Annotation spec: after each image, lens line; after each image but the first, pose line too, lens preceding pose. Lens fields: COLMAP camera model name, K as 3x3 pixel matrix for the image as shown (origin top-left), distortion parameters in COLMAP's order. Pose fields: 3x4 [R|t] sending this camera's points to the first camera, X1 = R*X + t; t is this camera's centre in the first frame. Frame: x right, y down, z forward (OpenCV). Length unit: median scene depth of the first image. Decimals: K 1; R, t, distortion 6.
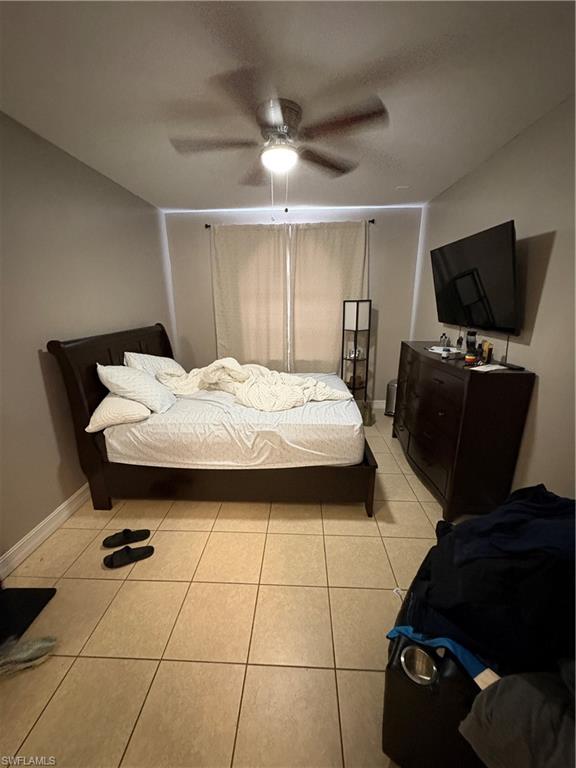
lens RADIAL K [[305.0, 0, 287.2], [0, 305.0, 383.9], [0, 0, 1]] dist [-0.000190, 0.000912]
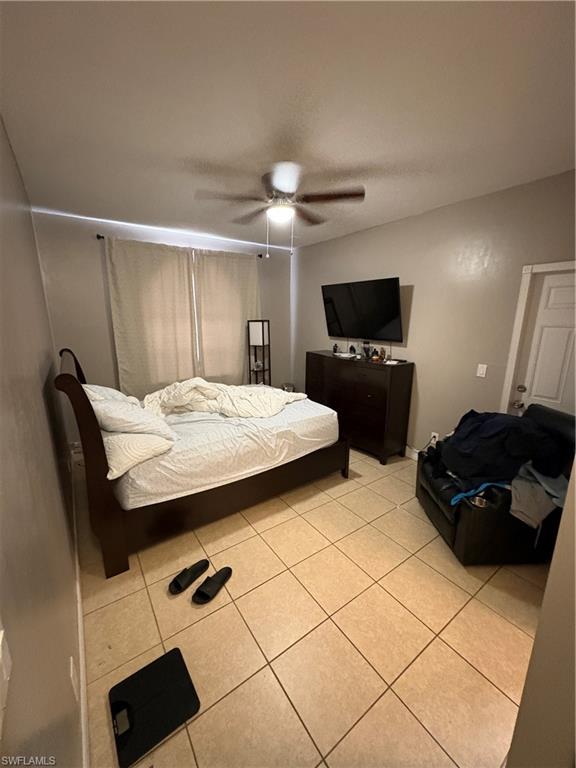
lens RADIAL K [[305.0, 0, 287.2], [0, 305.0, 383.9], [0, 0, 1]] dist [-0.000190, 0.000912]
pose [[0.789885, -0.124412, 0.600503, -0.698241], [0.156232, 0.987720, -0.000868, -0.021967], [-0.593021, 0.094504, 0.799622, 0.025446]]
